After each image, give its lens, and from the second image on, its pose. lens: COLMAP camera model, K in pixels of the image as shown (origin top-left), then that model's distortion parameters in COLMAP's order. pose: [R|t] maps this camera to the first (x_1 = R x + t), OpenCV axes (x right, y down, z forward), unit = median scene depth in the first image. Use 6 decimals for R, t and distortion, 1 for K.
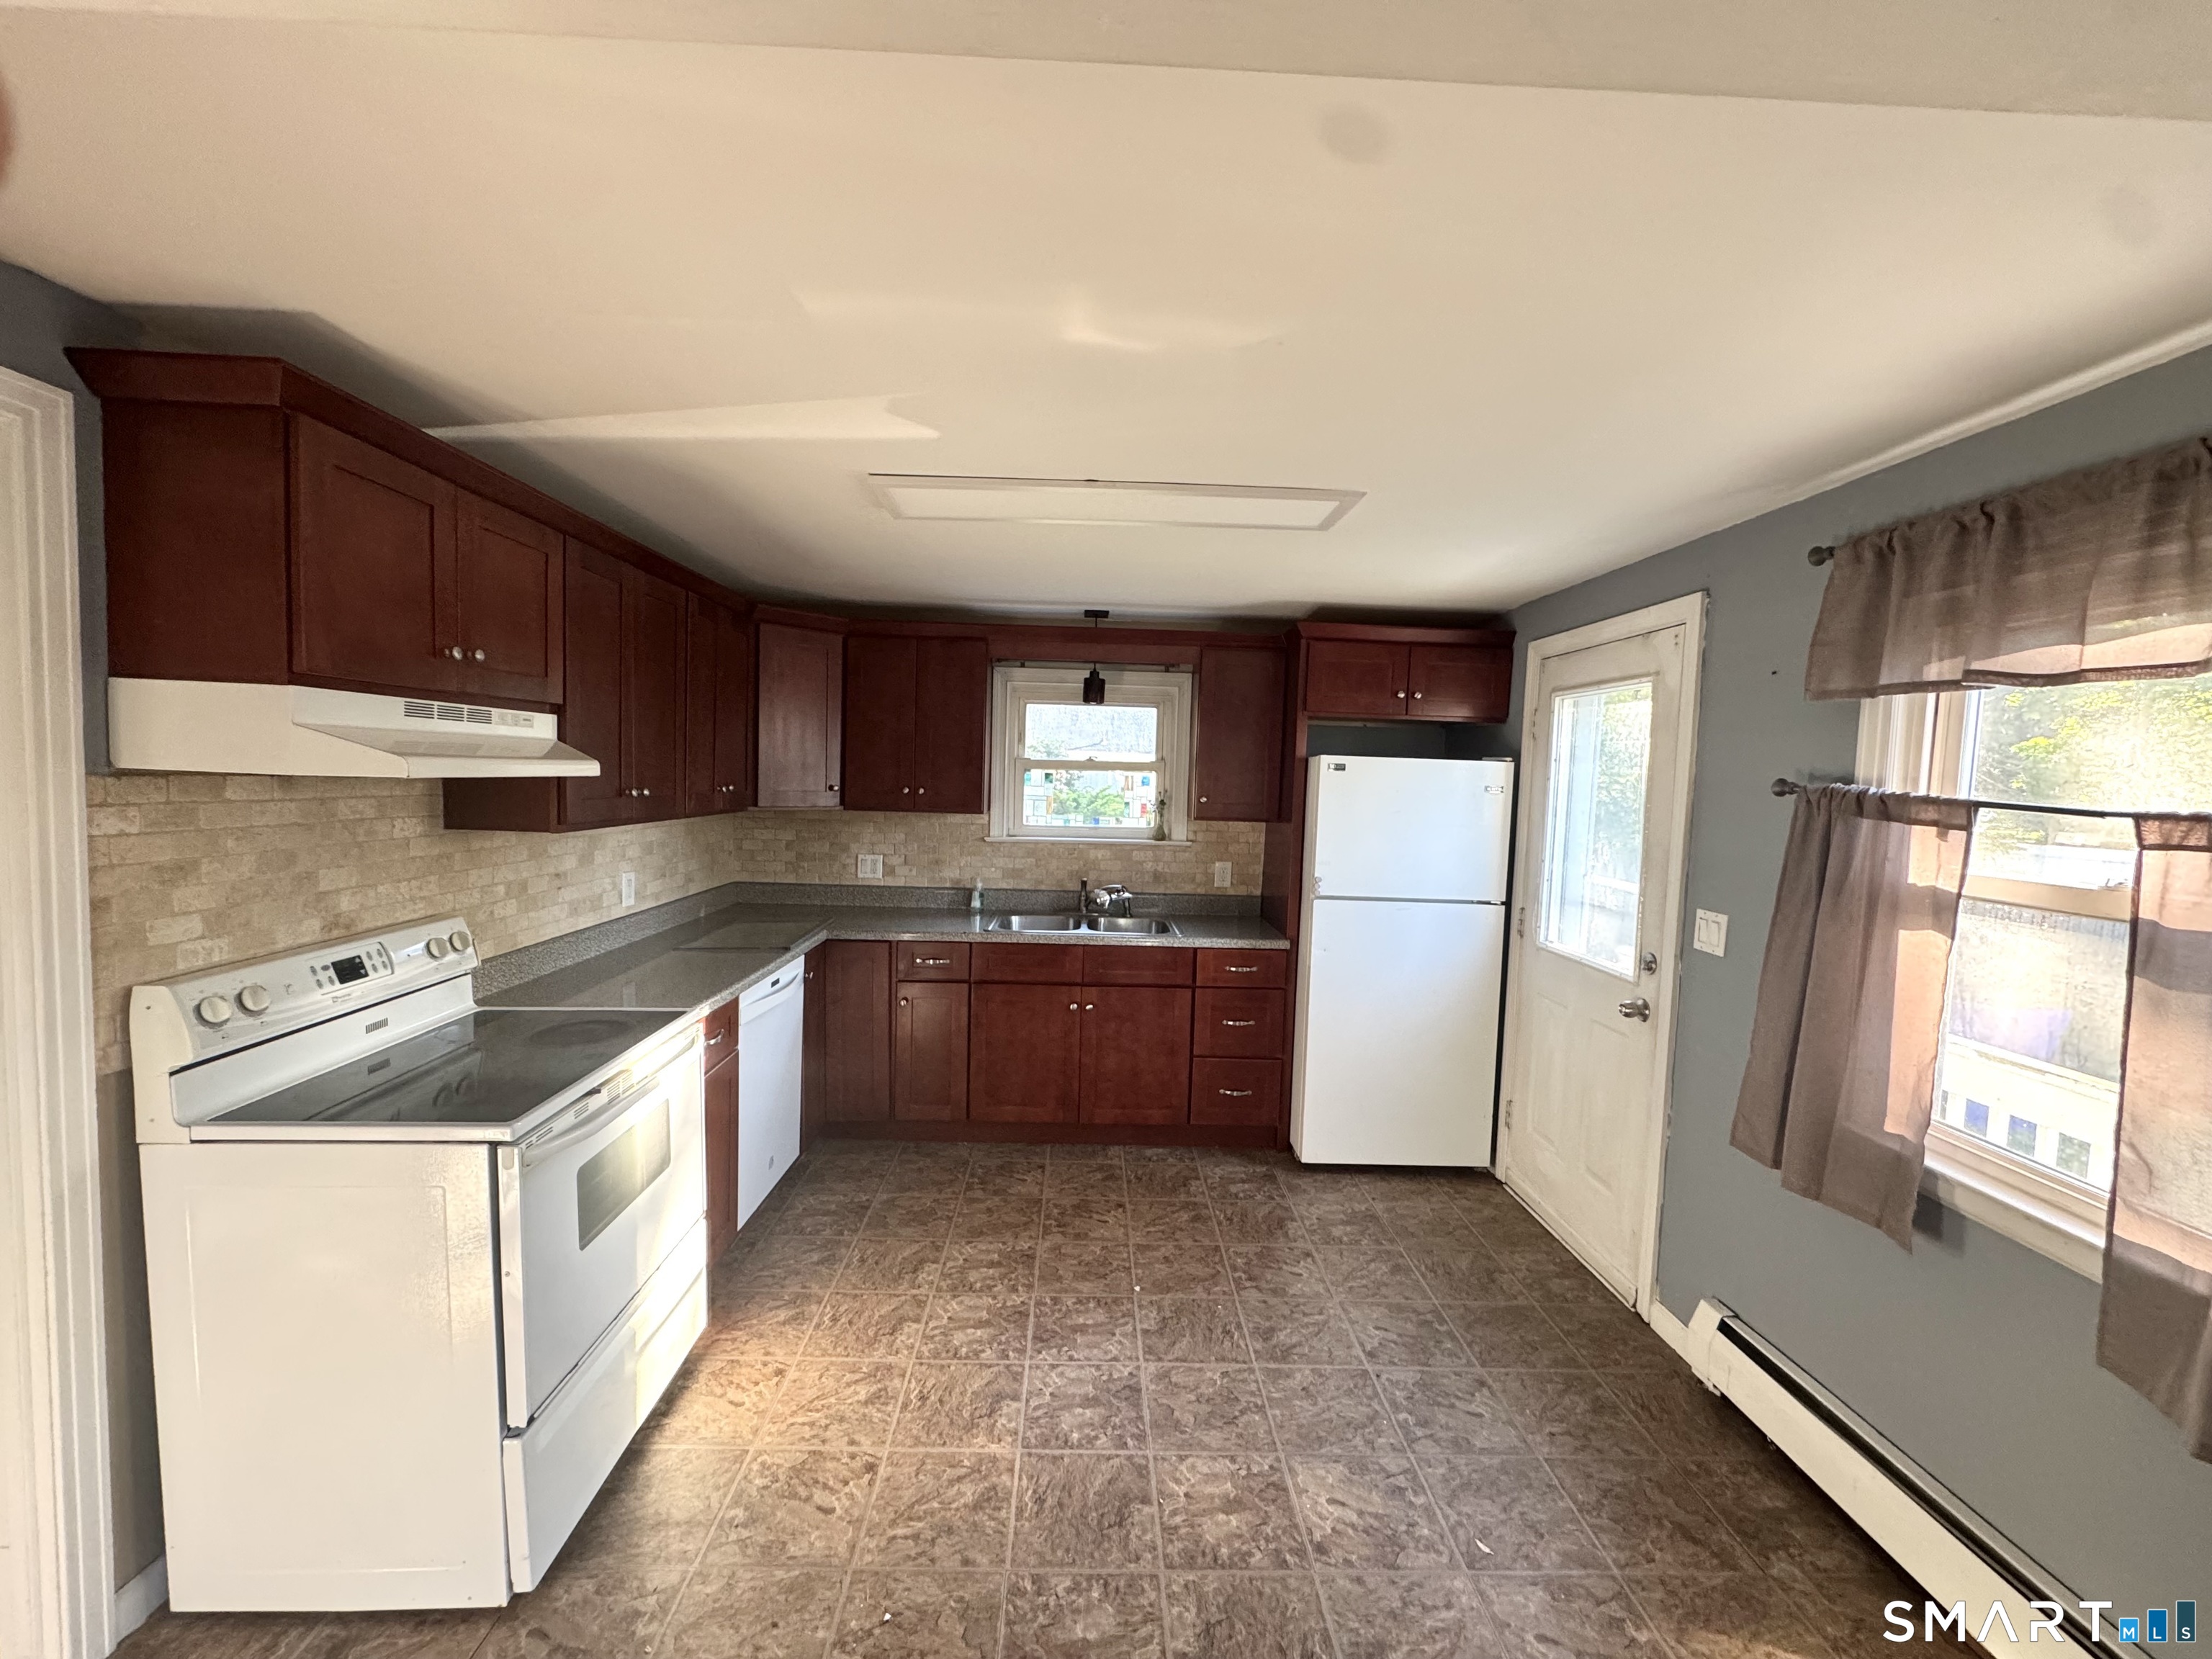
lens RADIAL K [[878.4, 0, 1106.0], [0, 878.4, 829.5], [0, 0, 1]] dist [-0.003358, 0.000384]
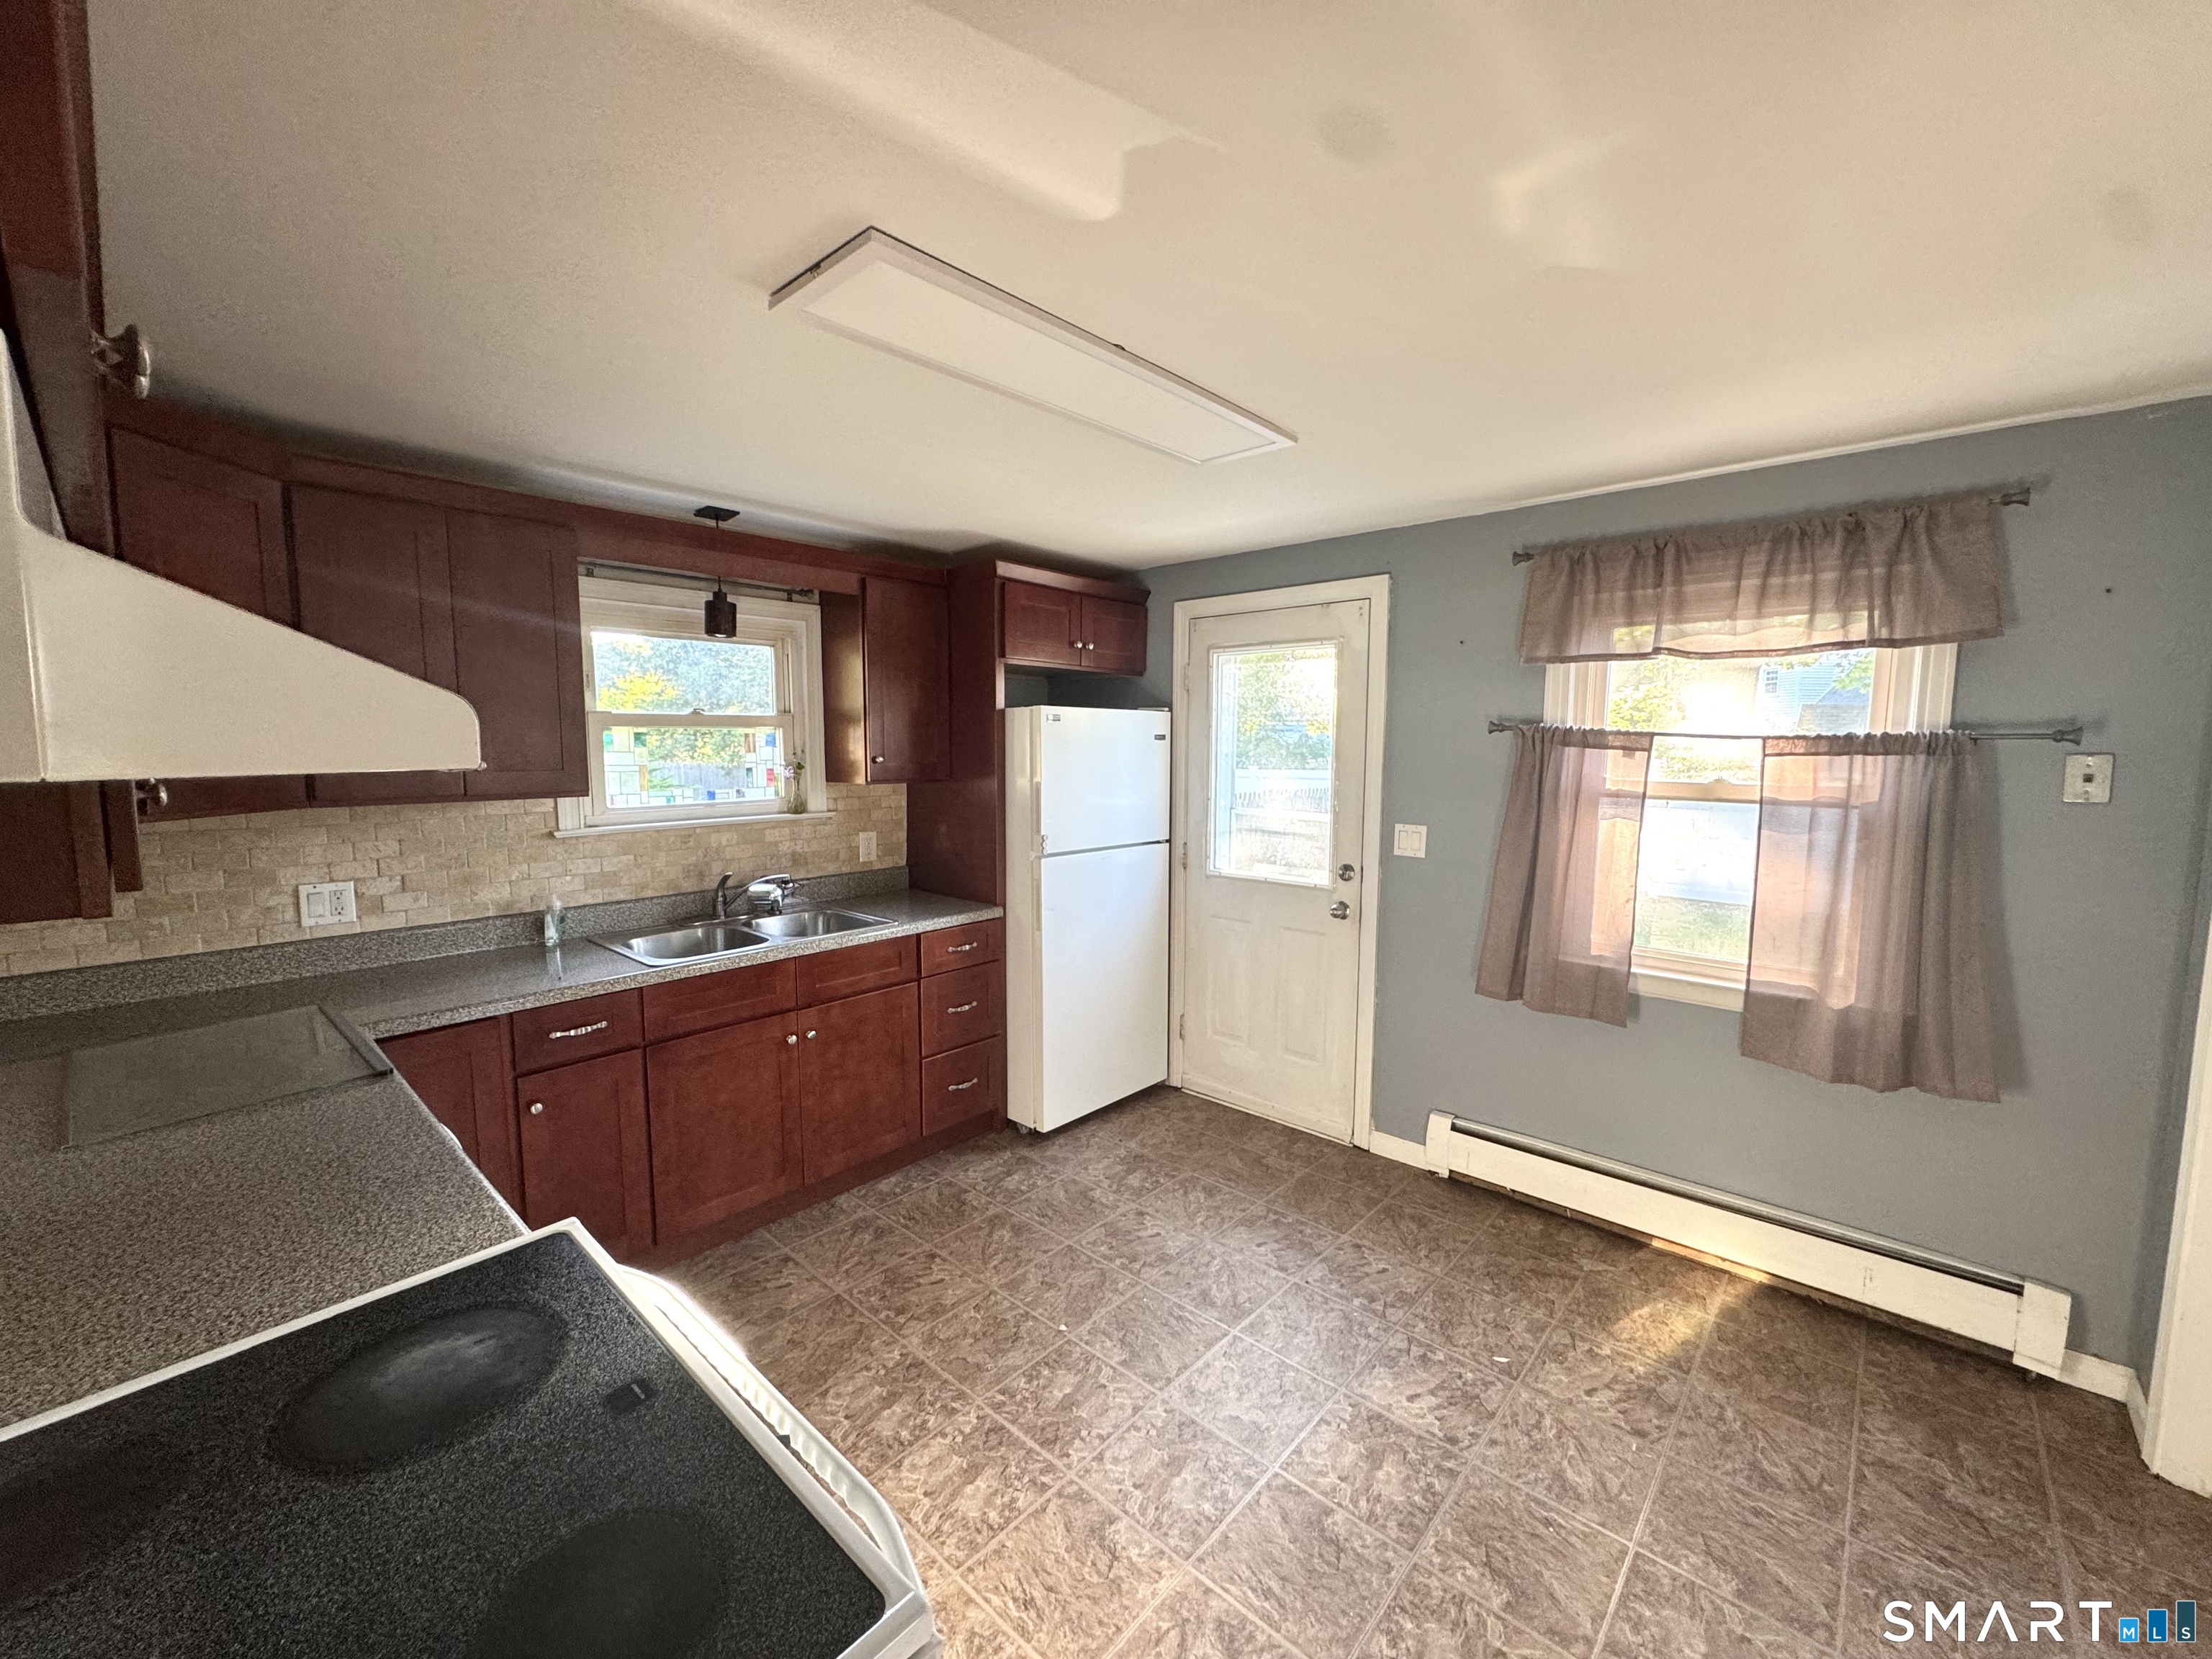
lens RADIAL K [[878.4, 0, 1106.0], [0, 878.4, 829.5], [0, 0, 1]] dist [-0.003358, 0.000384]
pose [[0.691094, -0.101935, 0.715540, -0.517711], [0.064416, 0.994752, 0.079497, -0.030191], [-0.719889, -0.008848, 0.694033, 0.389064]]
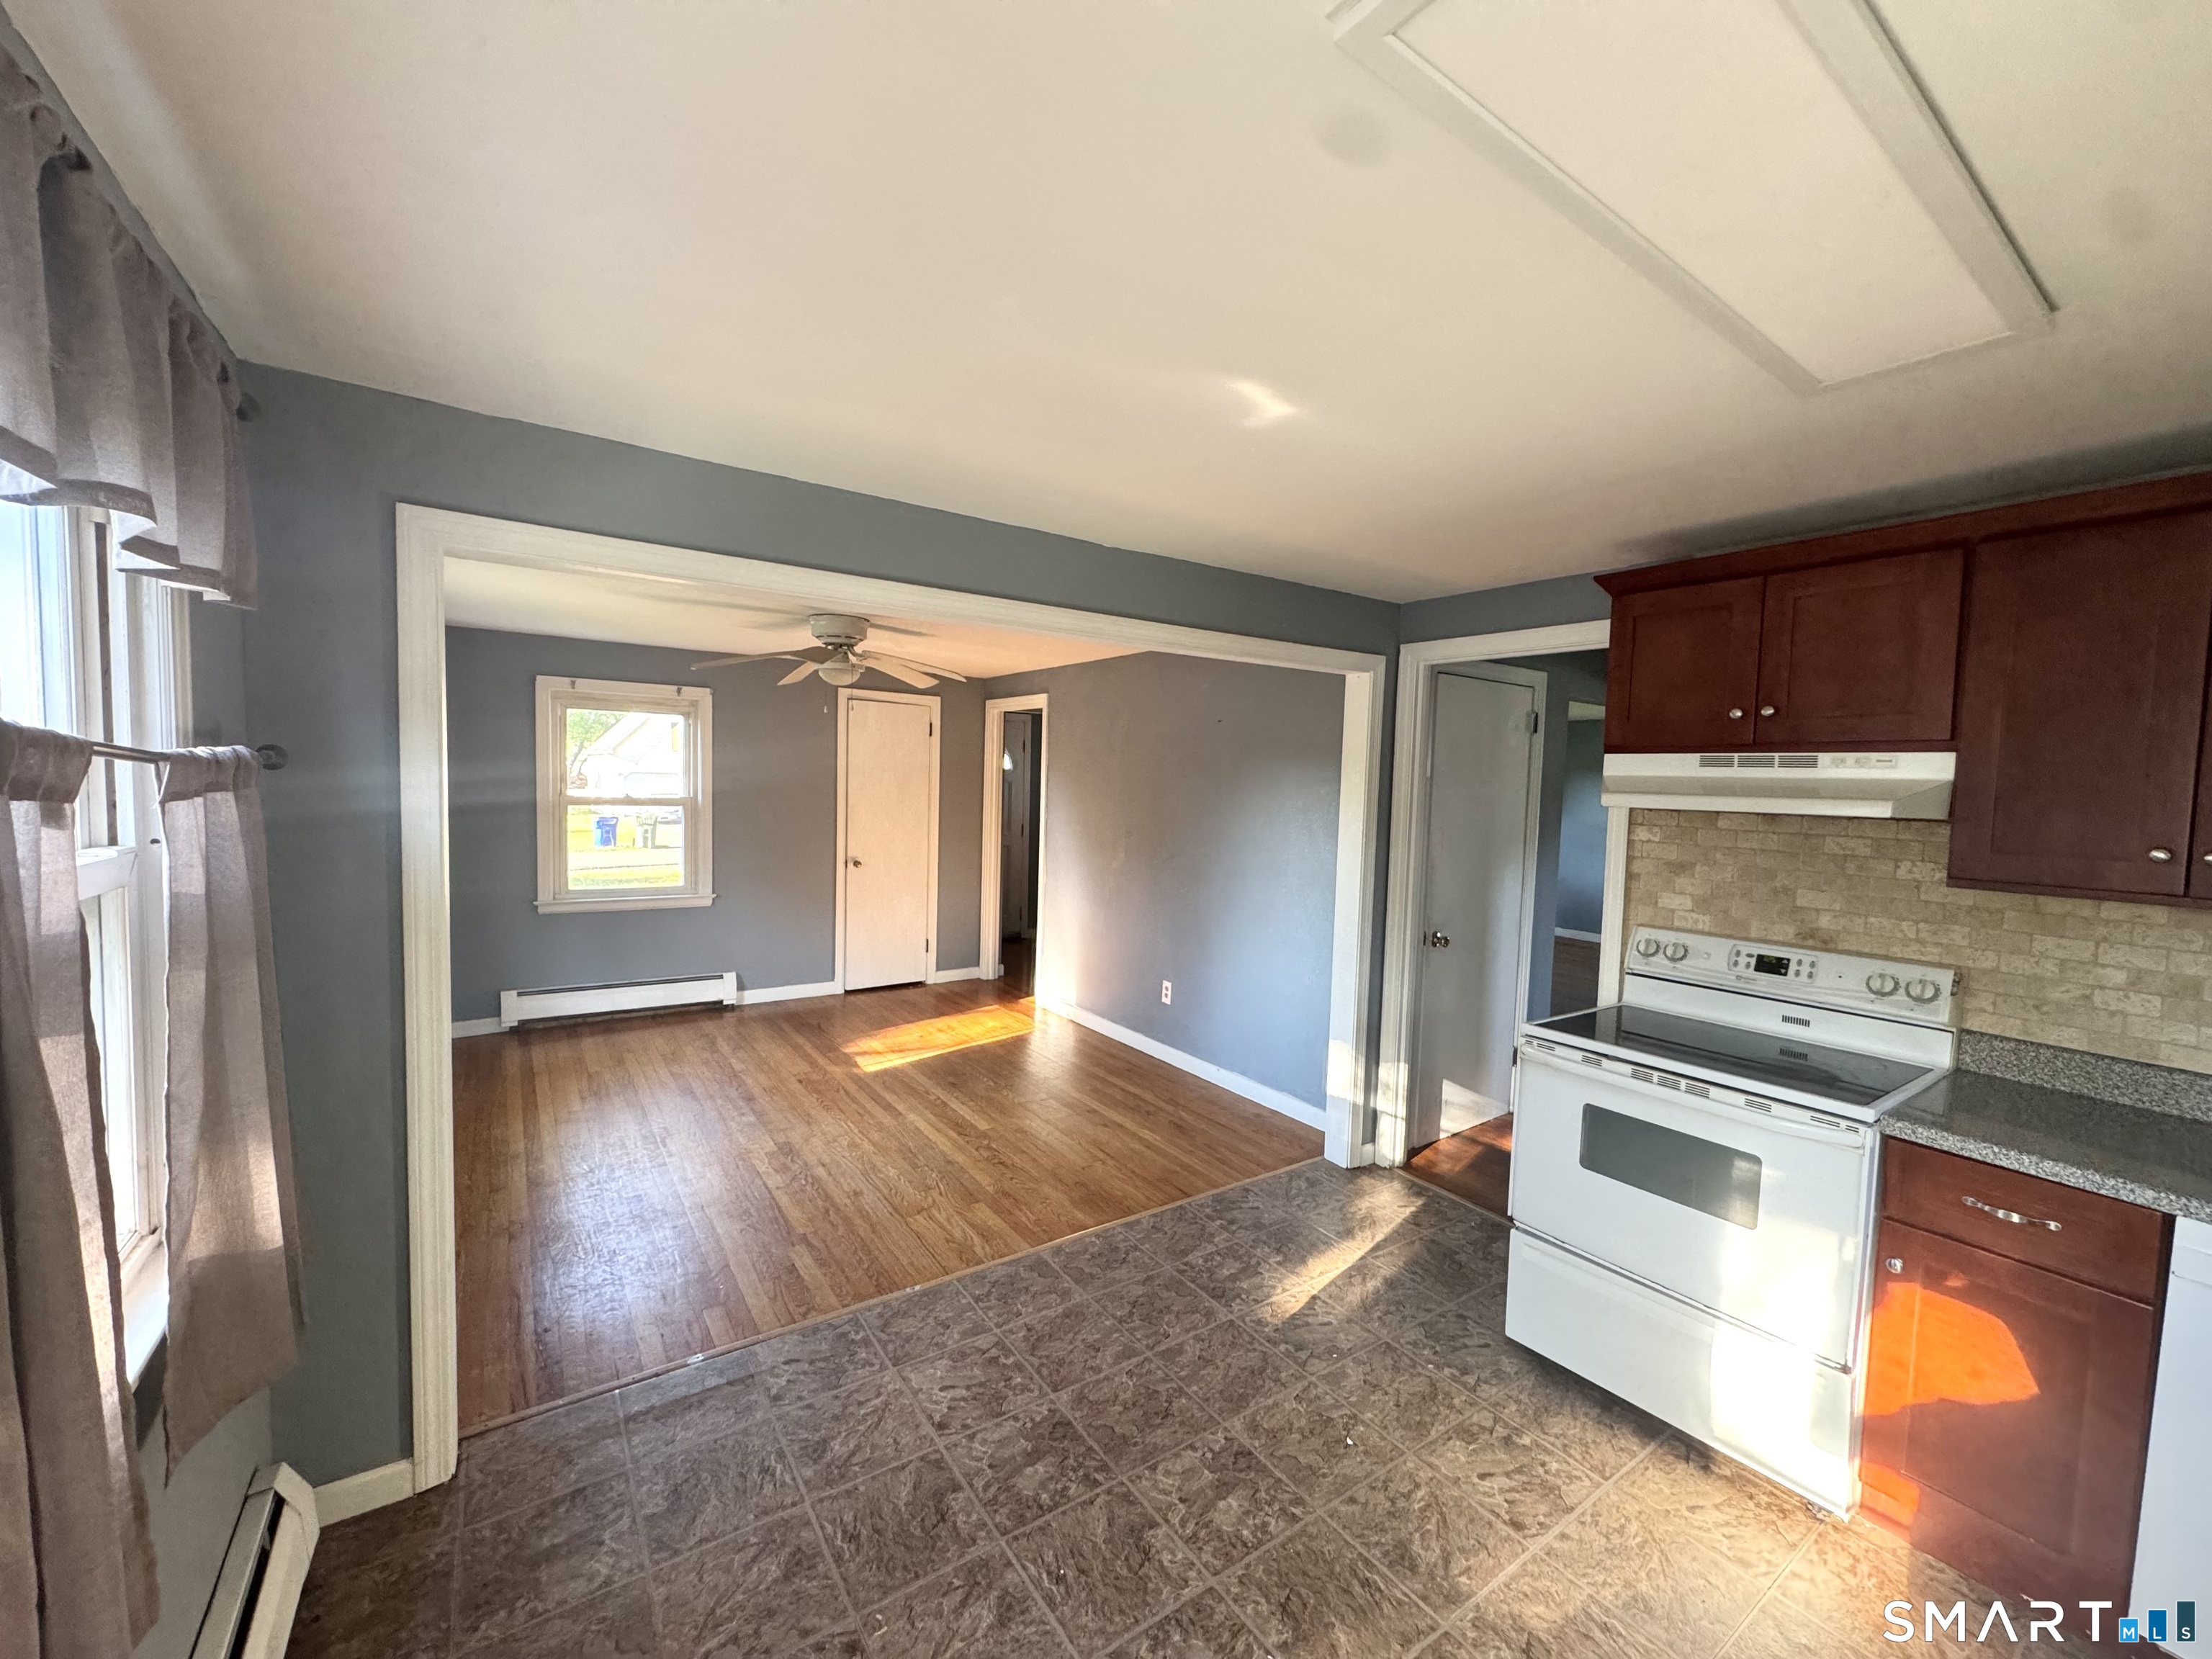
lens RADIAL K [[878.4, 0, 1106.0], [0, 878.4, 829.5], [0, 0, 1]] dist [-0.003358, 0.000384]
pose [[-0.836545, -0.022818, -0.547423, 0.484061], [-0.089026, 0.991516, 0.094716, -0.052625], [0.540617, 0.127969, -0.831479, 1.098715]]
